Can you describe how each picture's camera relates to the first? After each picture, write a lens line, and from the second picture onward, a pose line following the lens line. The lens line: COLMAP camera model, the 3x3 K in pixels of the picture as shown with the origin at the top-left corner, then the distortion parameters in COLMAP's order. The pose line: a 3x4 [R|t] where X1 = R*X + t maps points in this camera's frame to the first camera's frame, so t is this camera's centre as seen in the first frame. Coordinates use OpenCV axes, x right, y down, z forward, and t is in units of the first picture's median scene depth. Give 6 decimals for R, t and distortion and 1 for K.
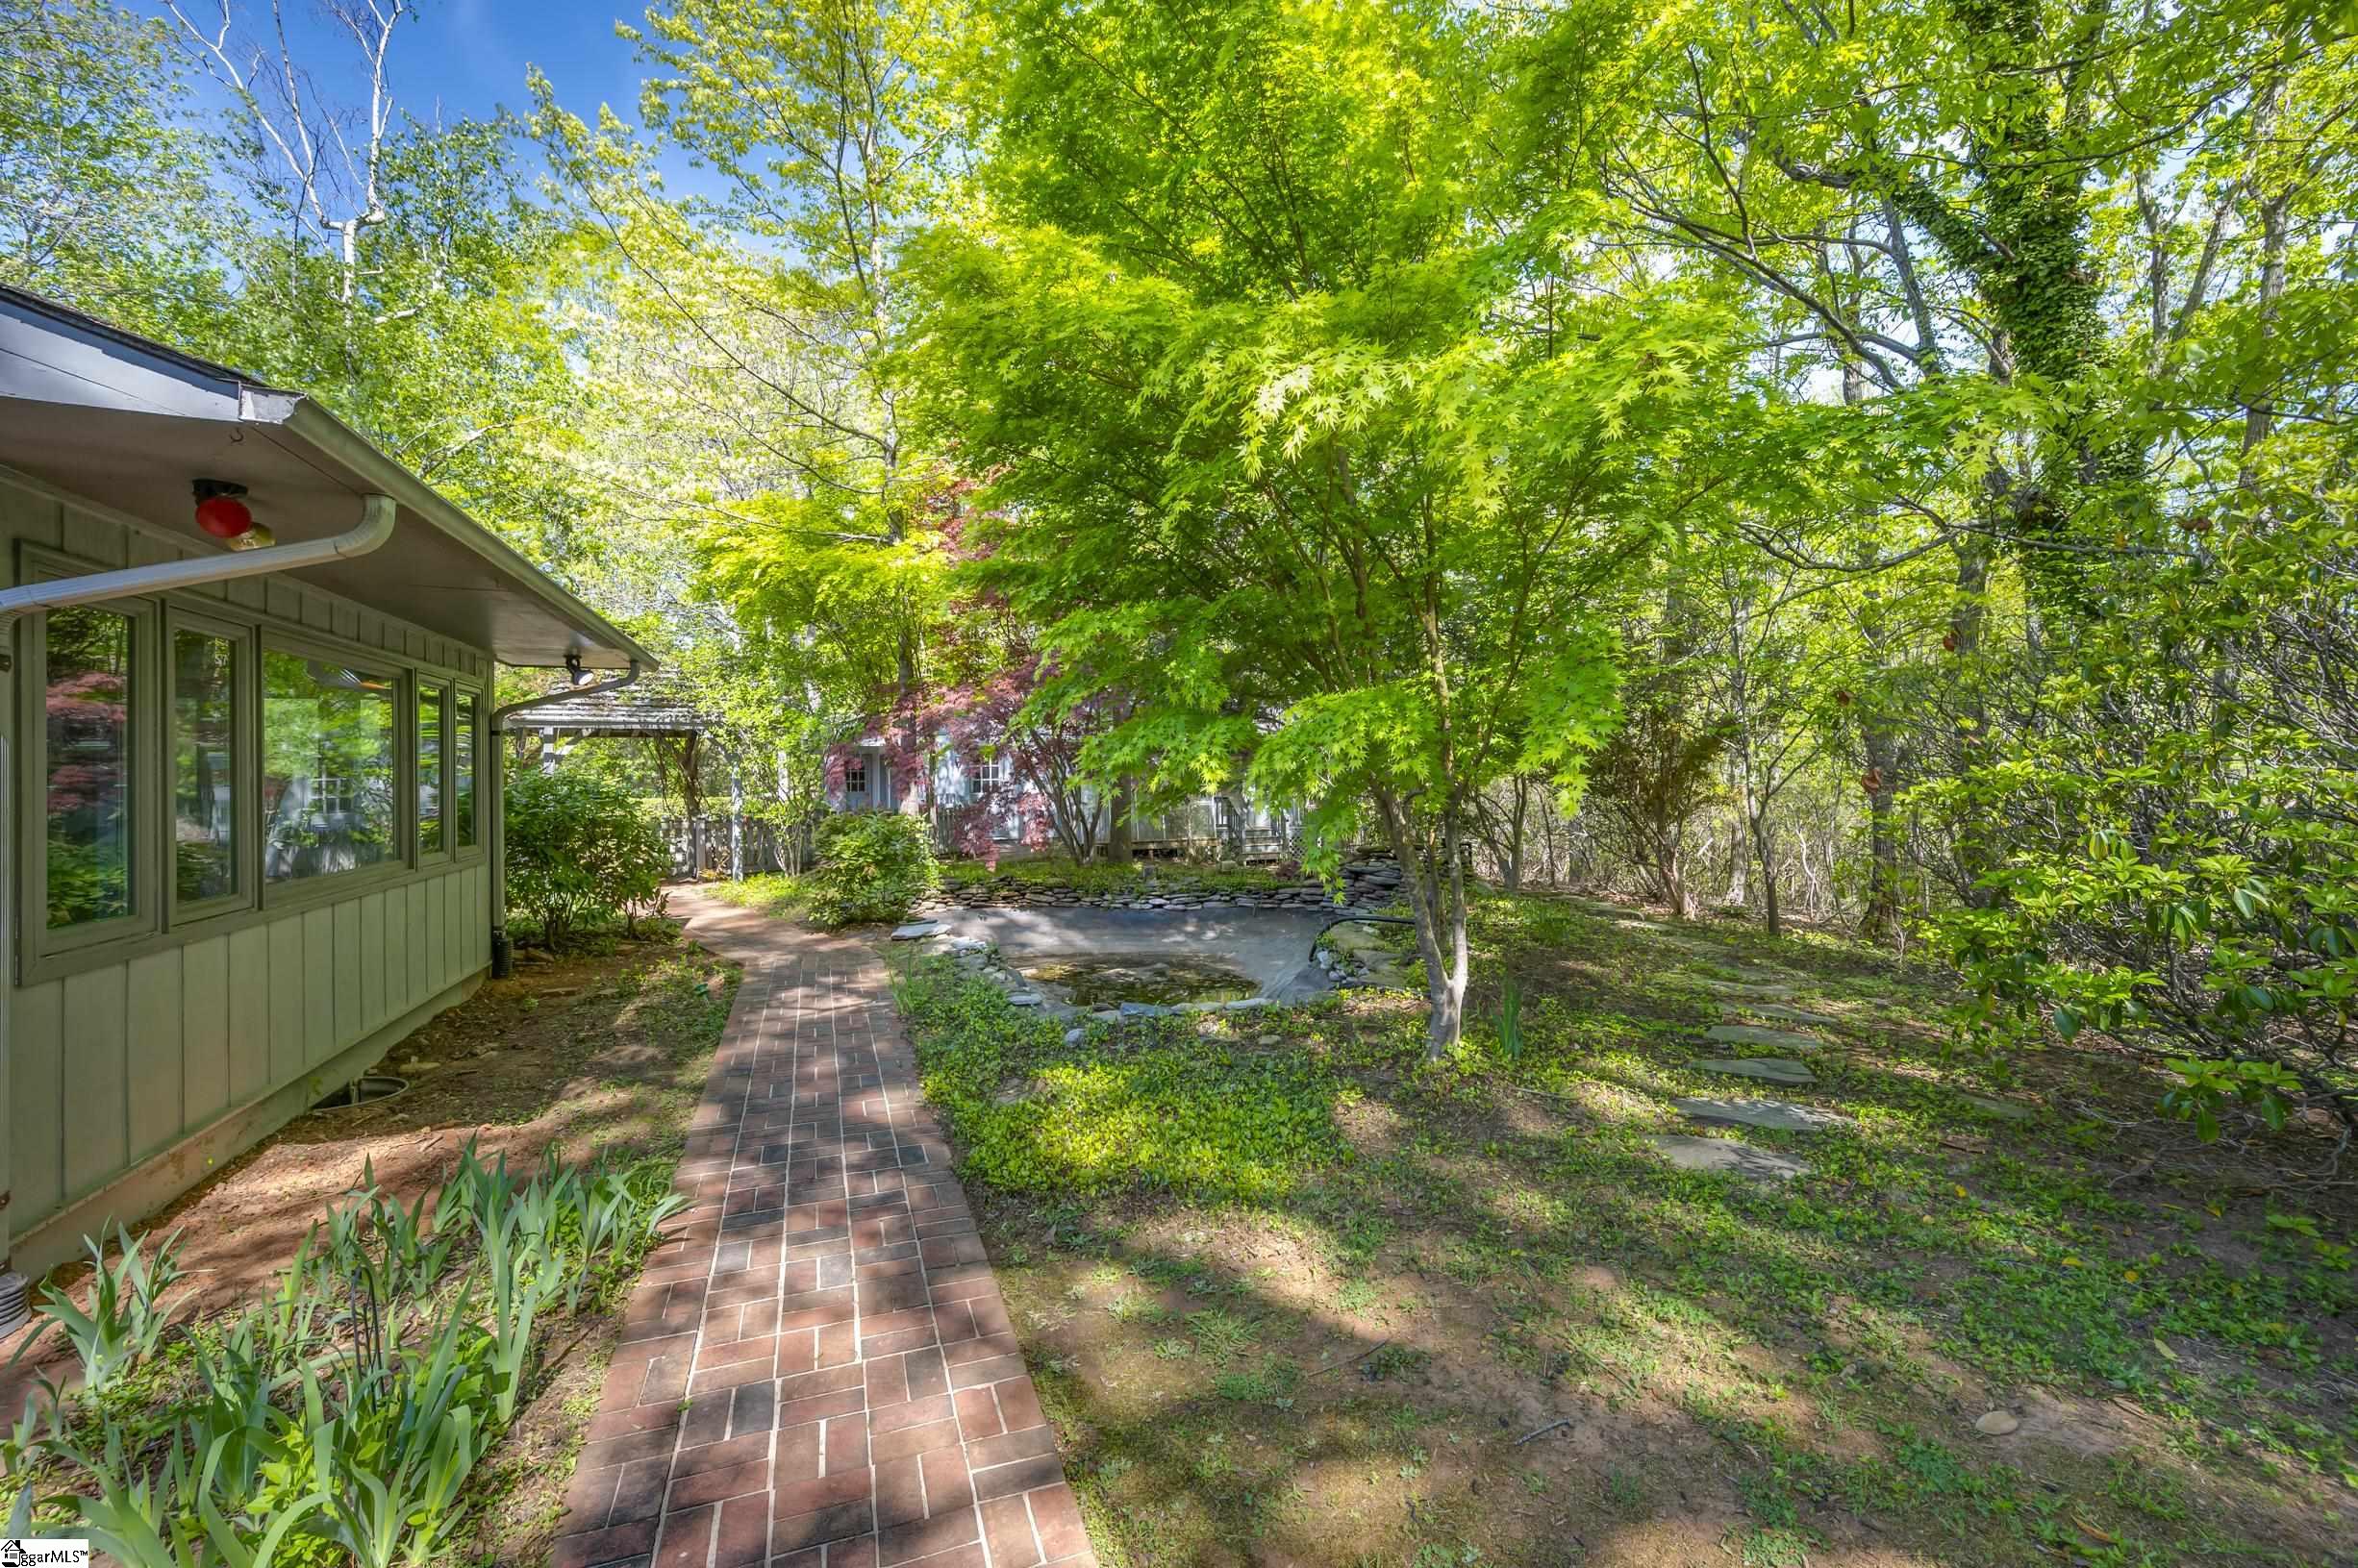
lens RADIAL K [[963.1, 0, 1189.3], [0, 963.1, 765.5], [0, 0, 1]] dist [-0.019096, -0.000020]
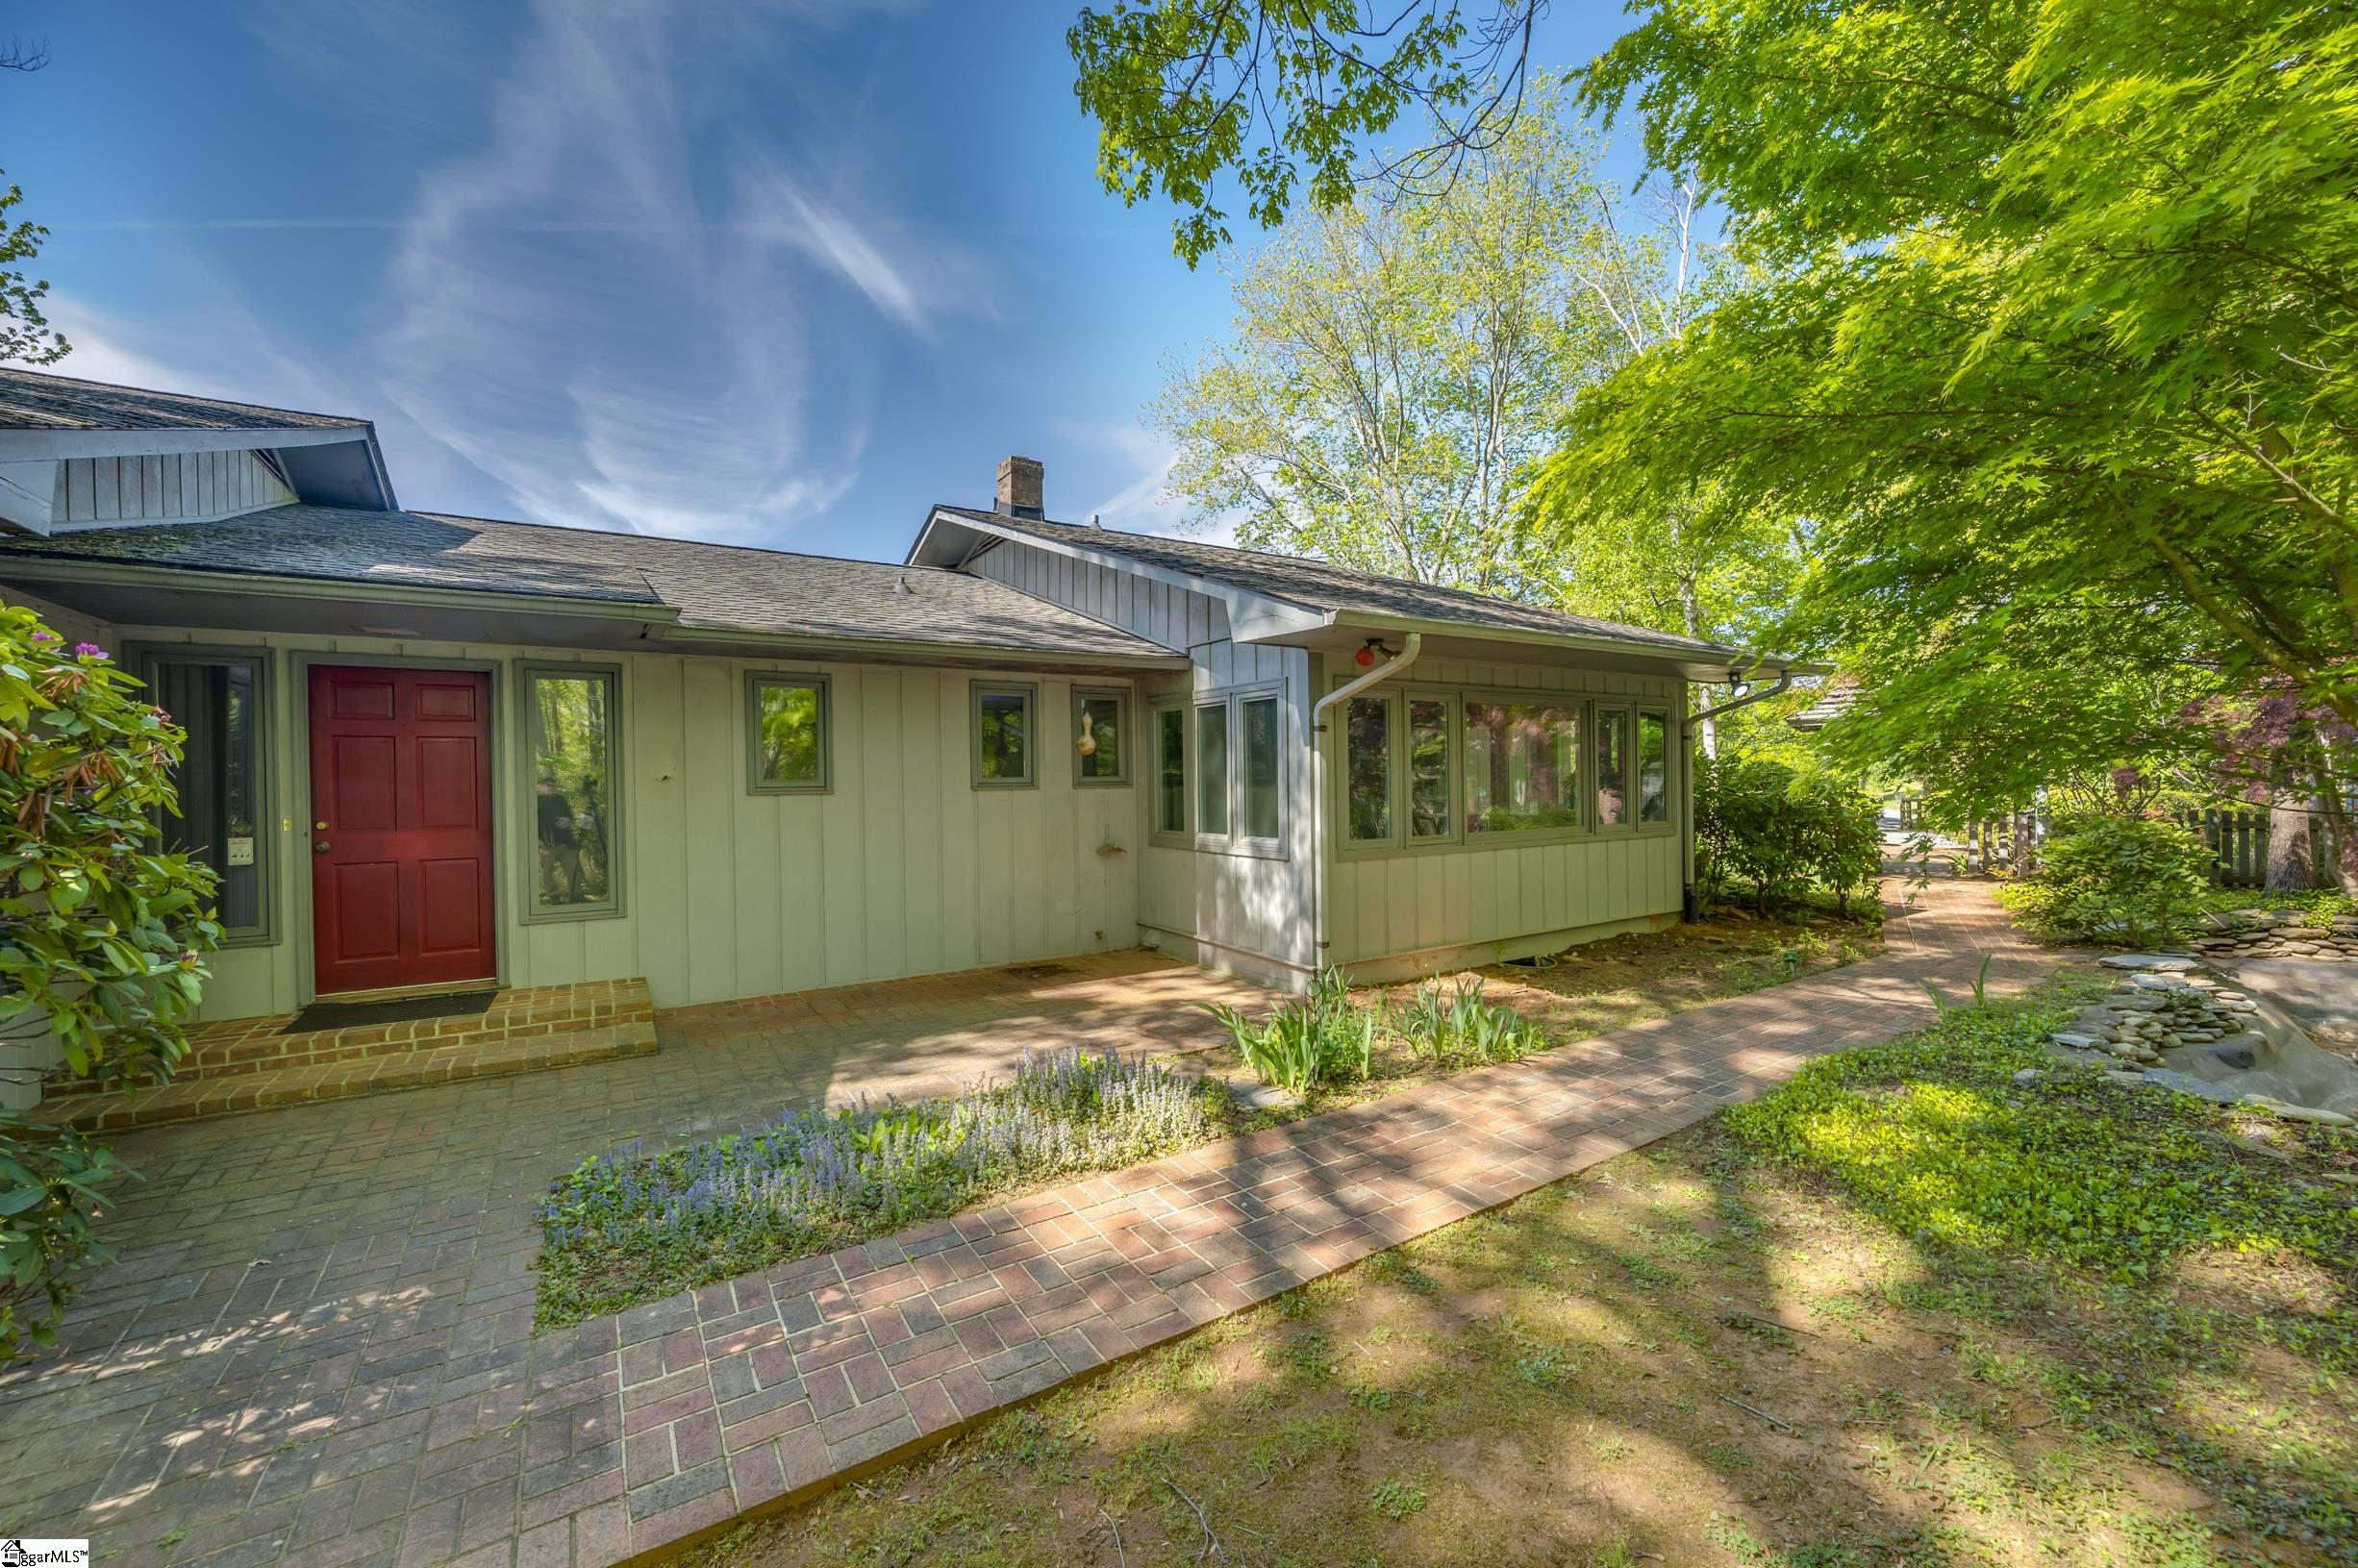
lens RADIAL K [[963.1, 0, 1189.4], [0, 963.1, 780.9], [0, 0, 1]] dist [-0.019096, -0.000020]
pose [[0.195719, 0.024595, -0.980352, 0.968912], [0.008934, 0.999599, 0.026862, -0.031503], [0.980619, -0.014016, 0.195421, 0.135205]]
